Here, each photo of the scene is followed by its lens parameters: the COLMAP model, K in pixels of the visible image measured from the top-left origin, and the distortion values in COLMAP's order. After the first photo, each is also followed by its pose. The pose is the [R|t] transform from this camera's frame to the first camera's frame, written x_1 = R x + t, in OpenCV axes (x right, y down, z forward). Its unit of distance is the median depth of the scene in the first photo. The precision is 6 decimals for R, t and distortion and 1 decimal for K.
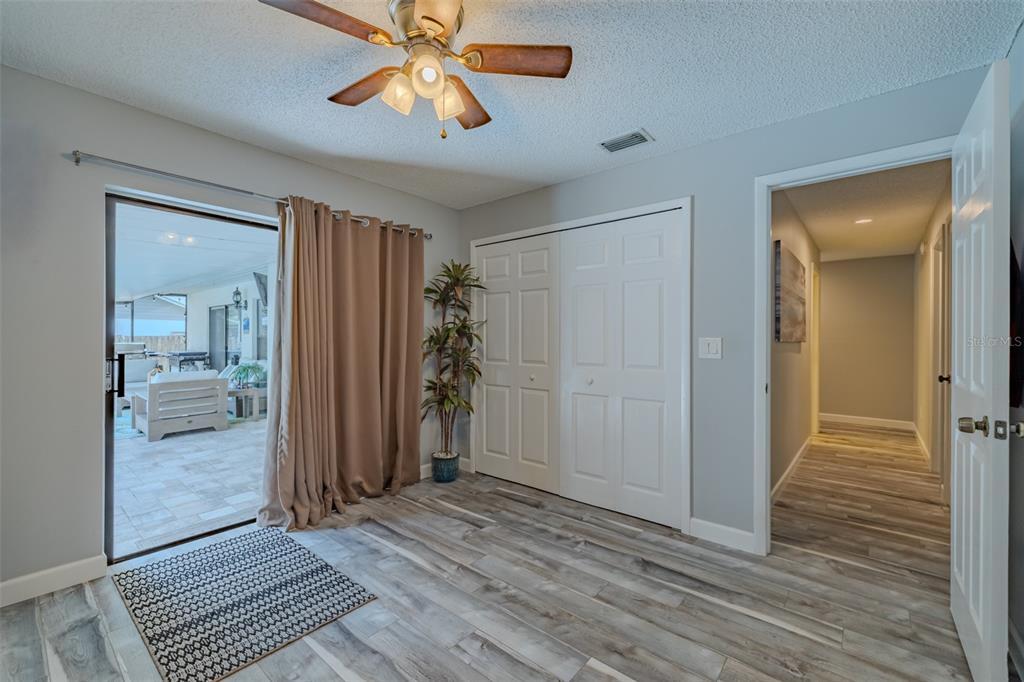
lens RADIAL K [[427.7, 0, 512.5], [0, 427.7, 336.8], [0, 0, 1]] dist [0.000313, 0.000105]
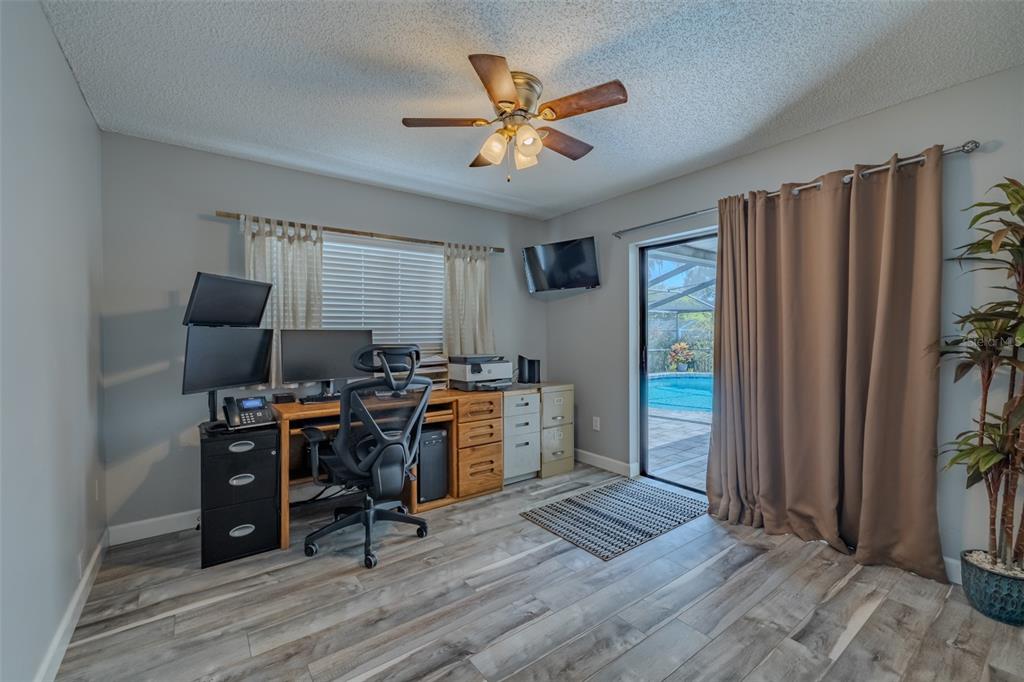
lens RADIAL K [[427.7, 0, 512.5], [0, 427.7, 336.8], [0, 0, 1]] dist [0.000313, 0.000105]
pose [[-0.224109, -0.000006, -0.974564, 0.727953], [0.005720, 0.999983, -0.001321, 0.005938], [0.974547, -0.005871, -0.224105, 0.860321]]
